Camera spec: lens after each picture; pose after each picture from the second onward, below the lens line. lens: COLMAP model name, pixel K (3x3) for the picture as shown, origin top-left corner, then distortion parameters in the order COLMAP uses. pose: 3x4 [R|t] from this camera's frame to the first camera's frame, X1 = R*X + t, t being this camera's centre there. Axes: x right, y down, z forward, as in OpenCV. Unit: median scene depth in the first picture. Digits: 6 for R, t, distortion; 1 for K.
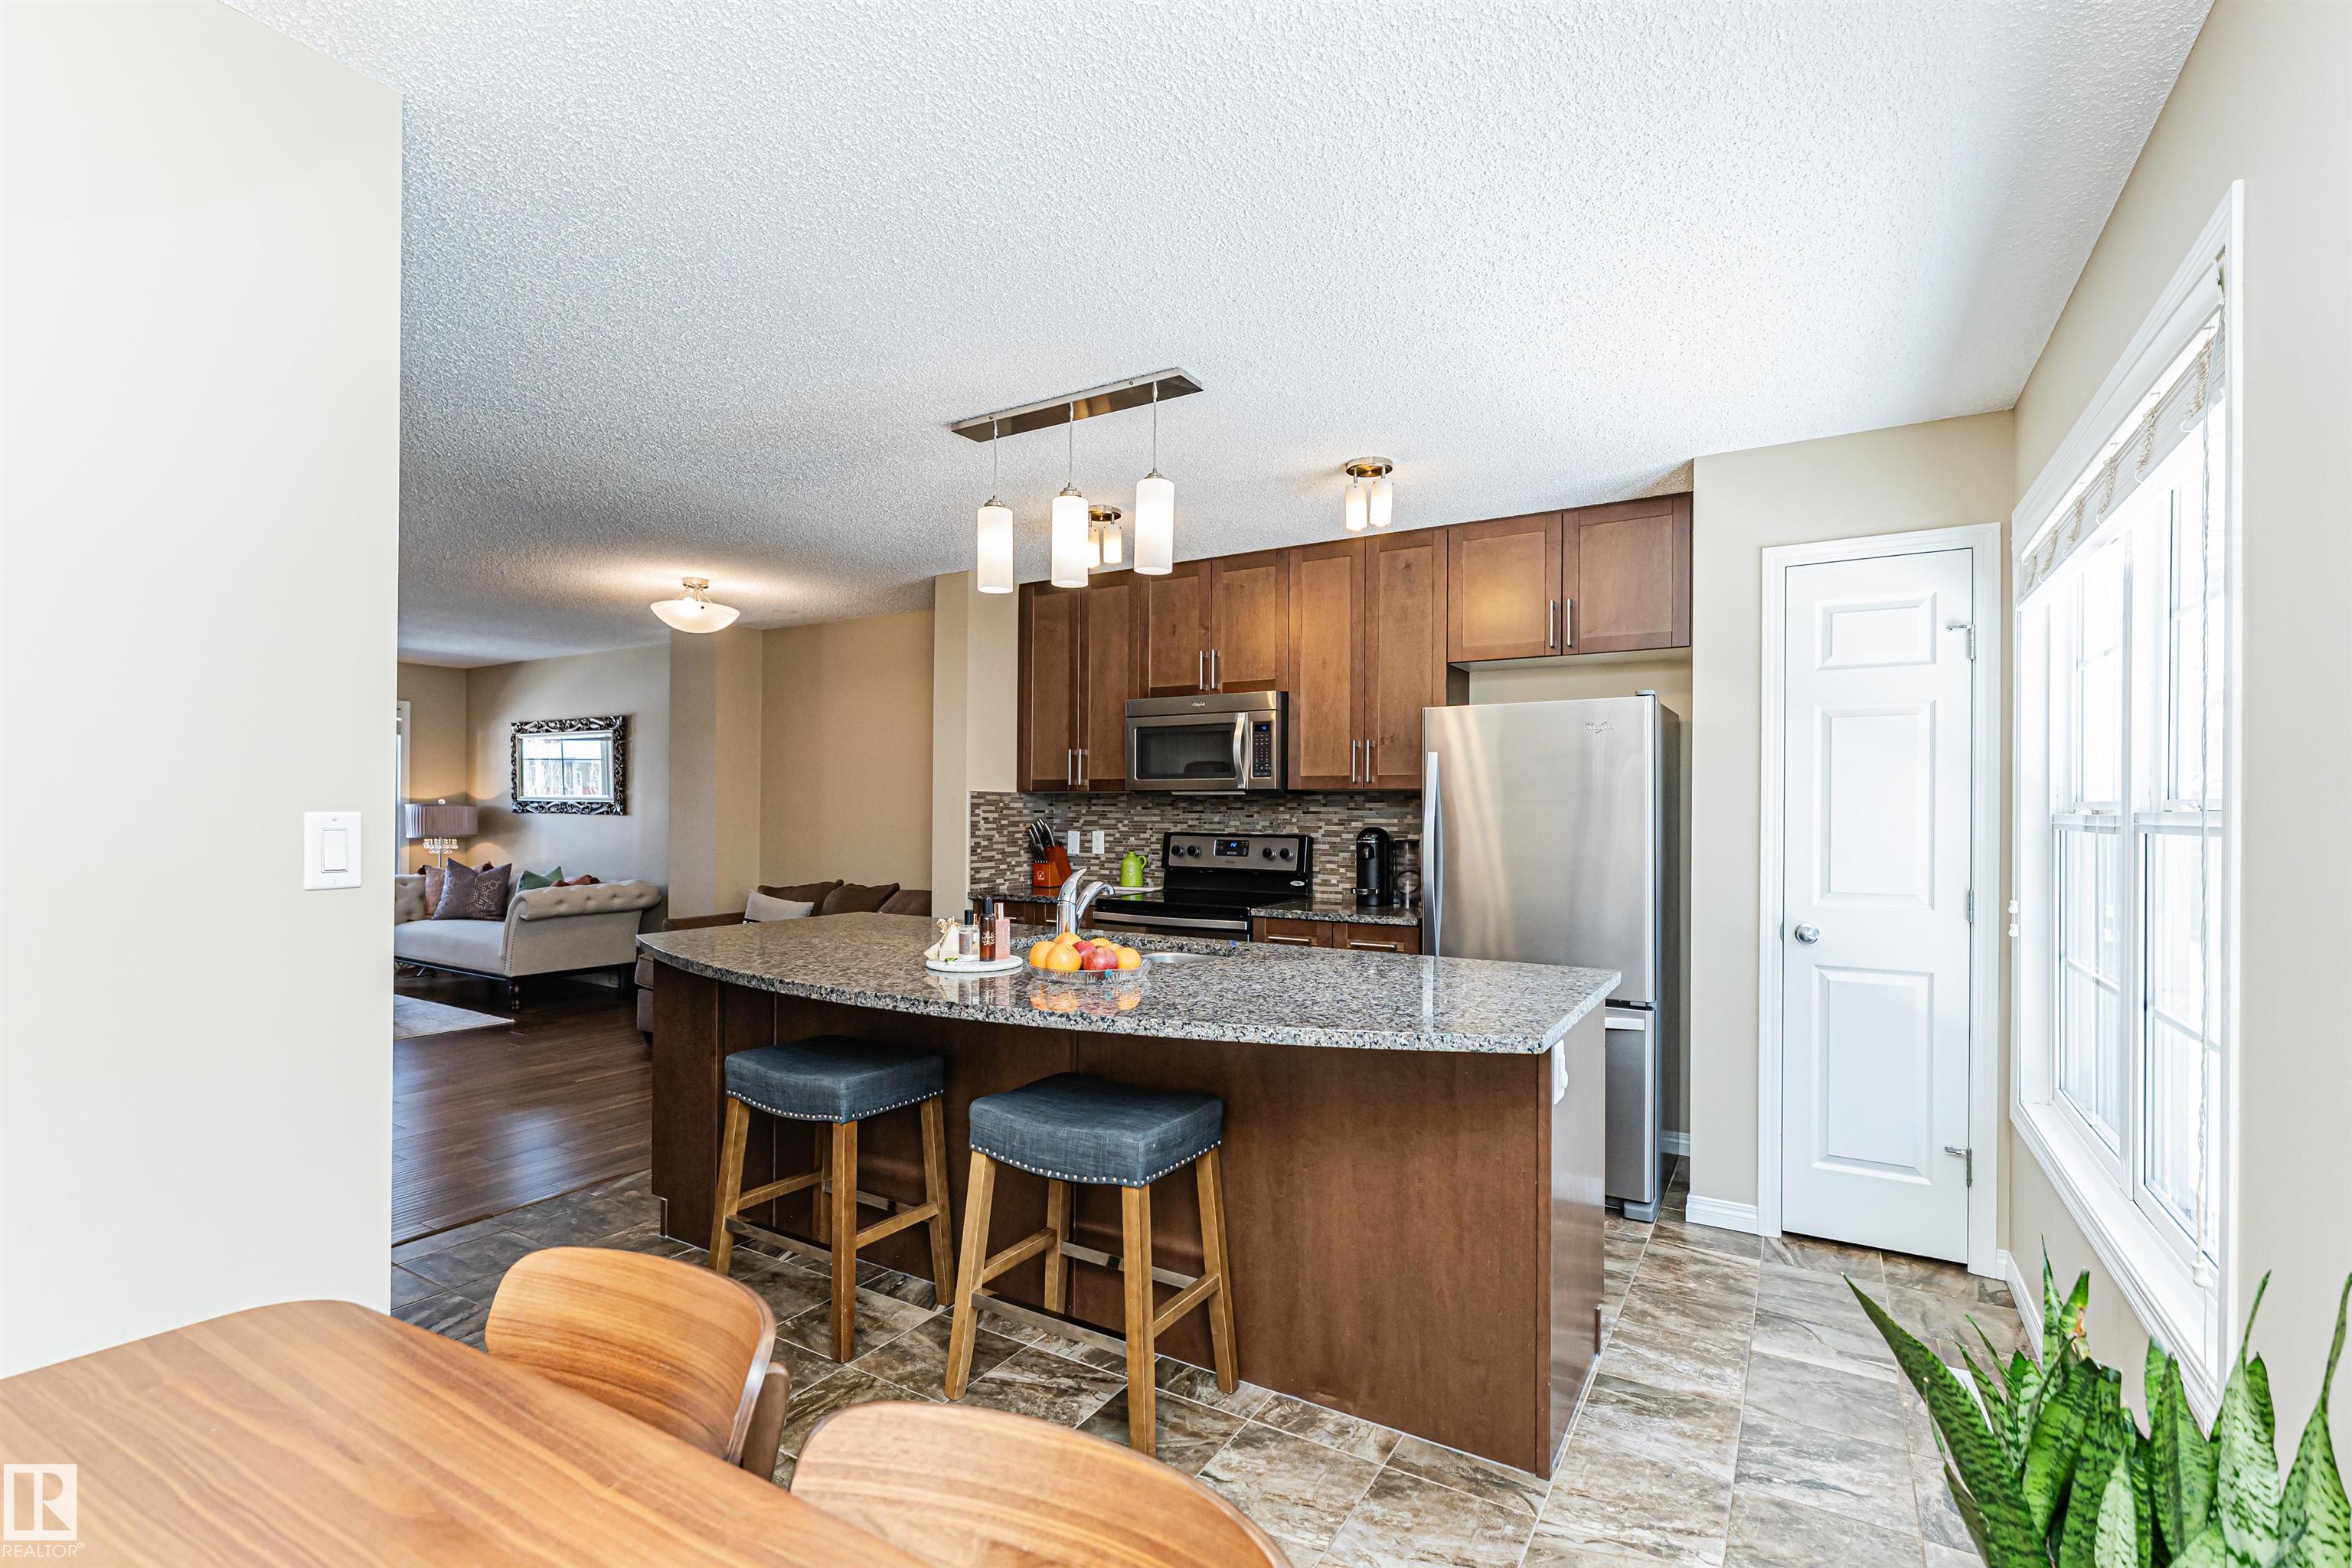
lens RADIAL K [[1045.9, 0, 1187.9], [0, 1045.9, 814.7], [0, 0, 1]] dist [-0.001185, -0.000950]
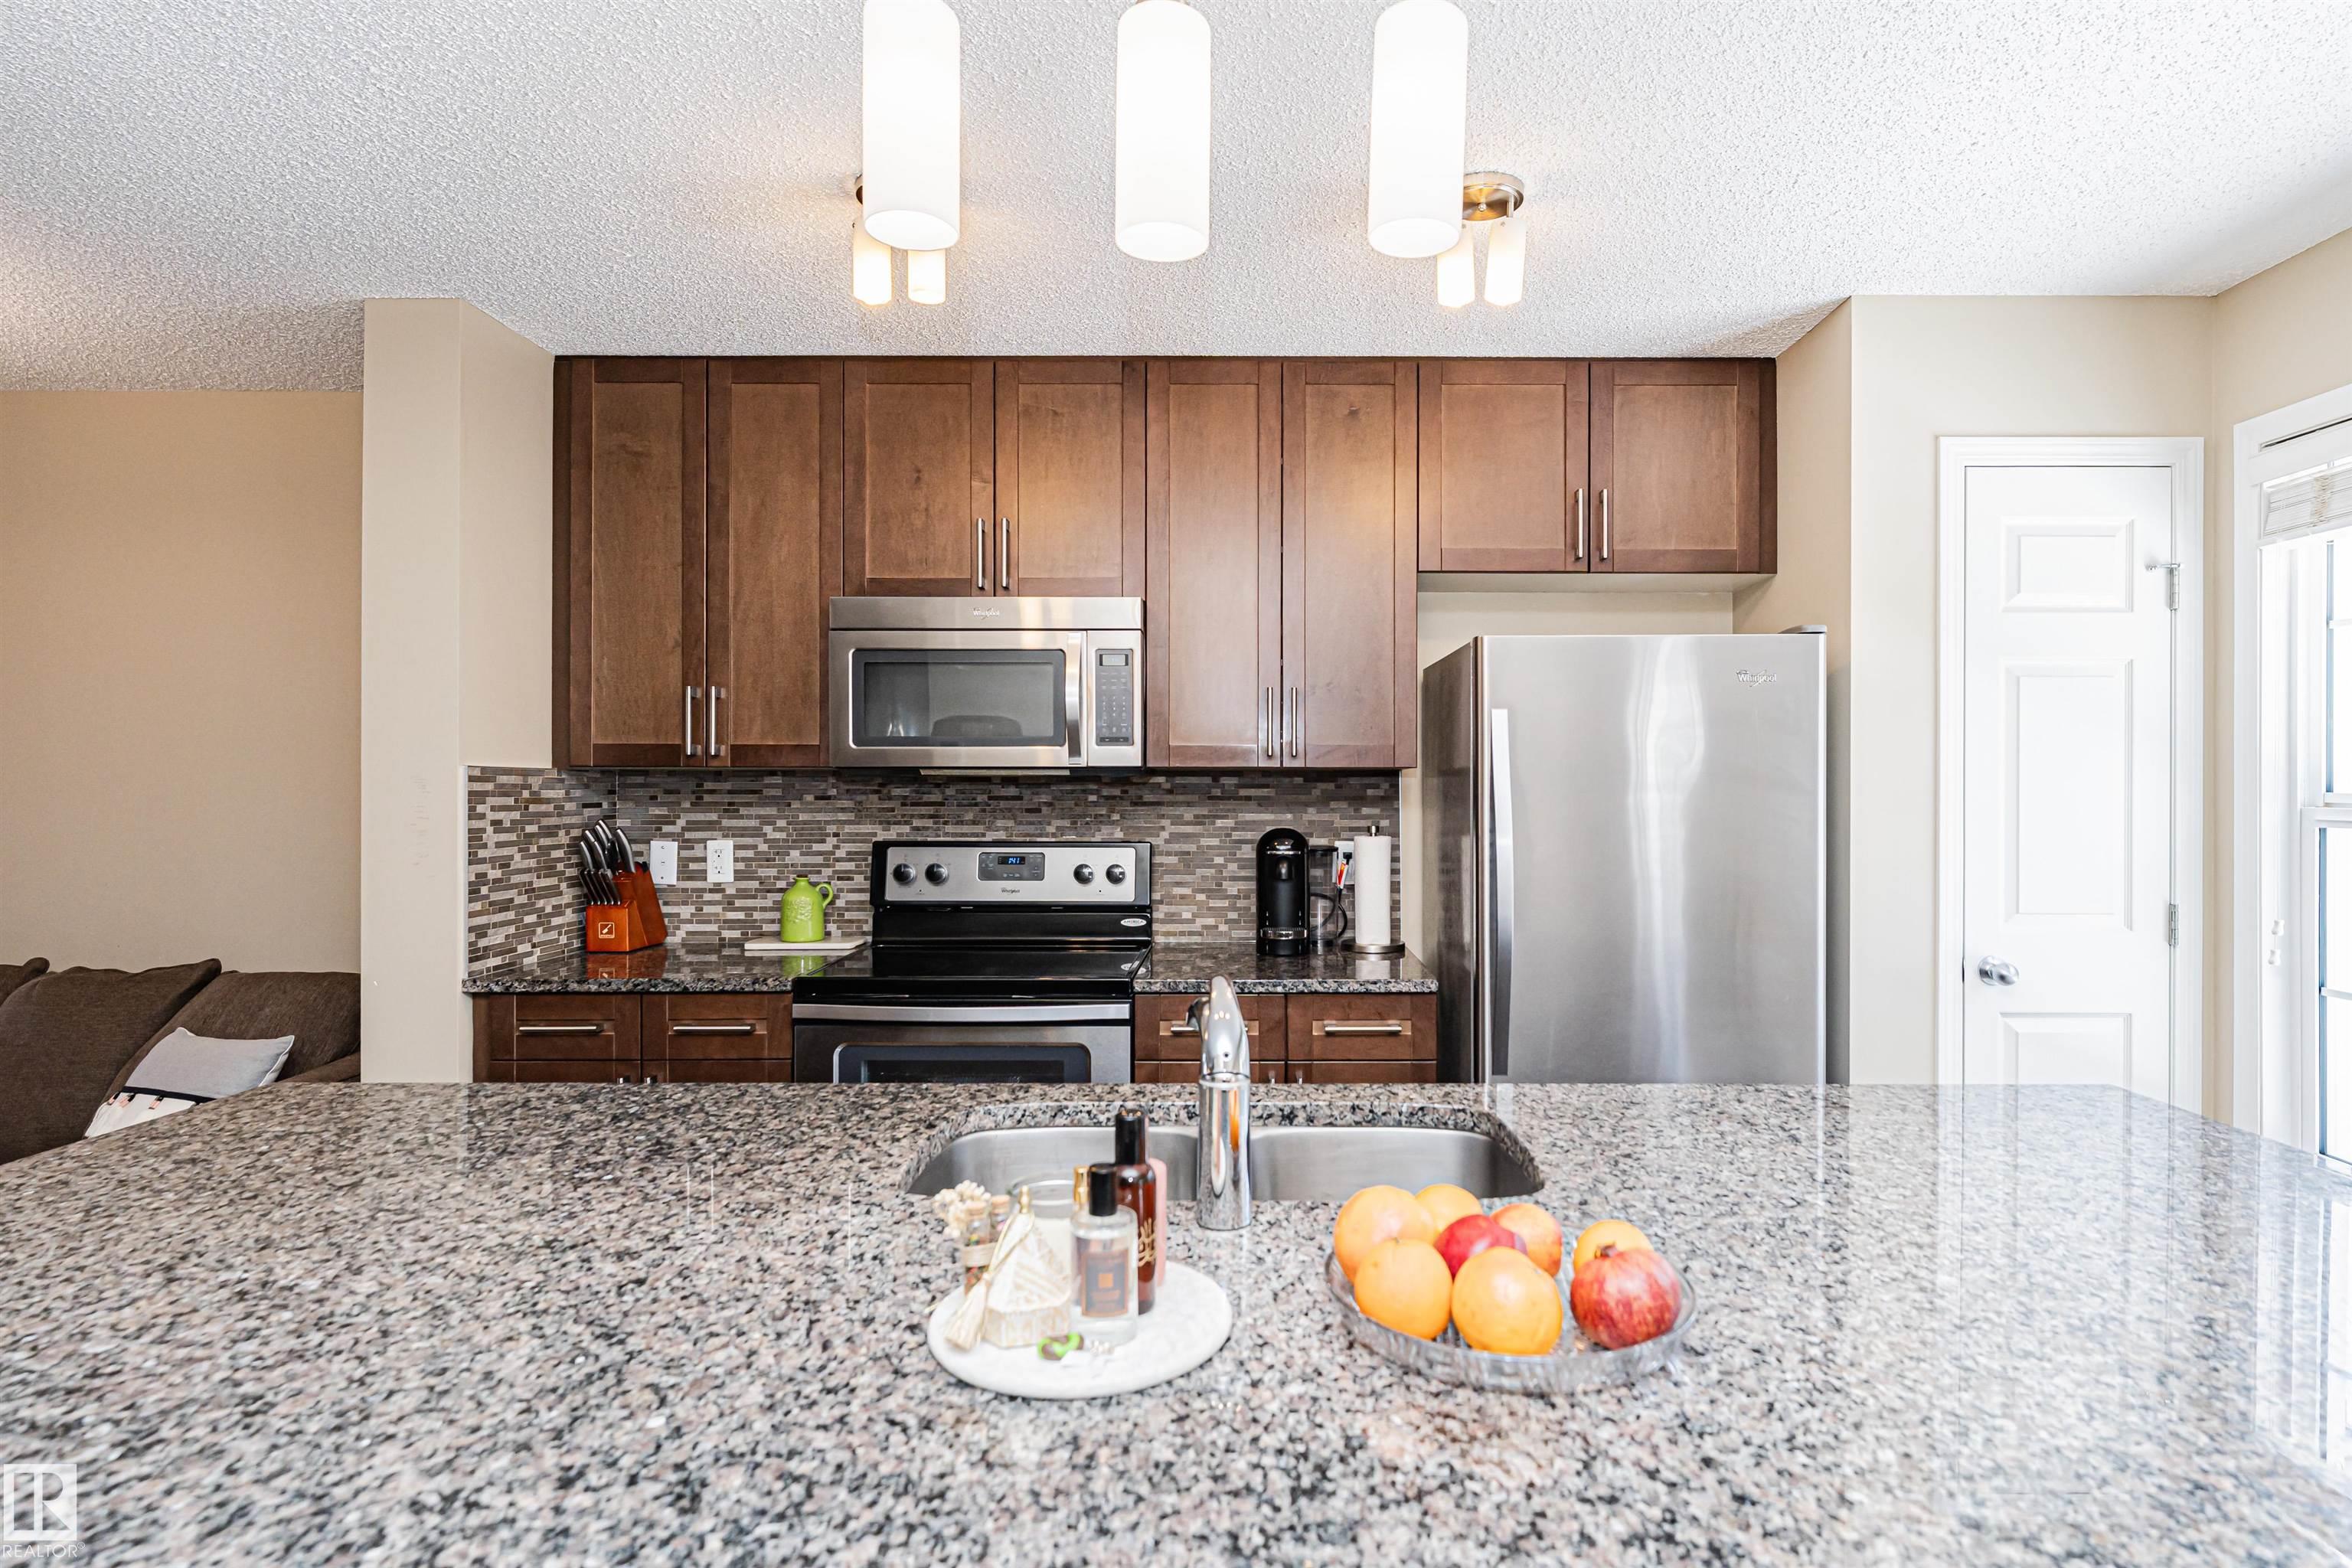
lens RADIAL K [[1208.7, 0, 1252.1], [0, 1208.7, 784.4], [0, 0, 1]] dist [0.001528, -0.000306]
pose [[0.857690, -0.003200, 0.514158, -0.183131], [0.005403, 0.999982, -0.002789, -0.010774], [-0.514139, 0.005170, 0.857691, 0.343262]]
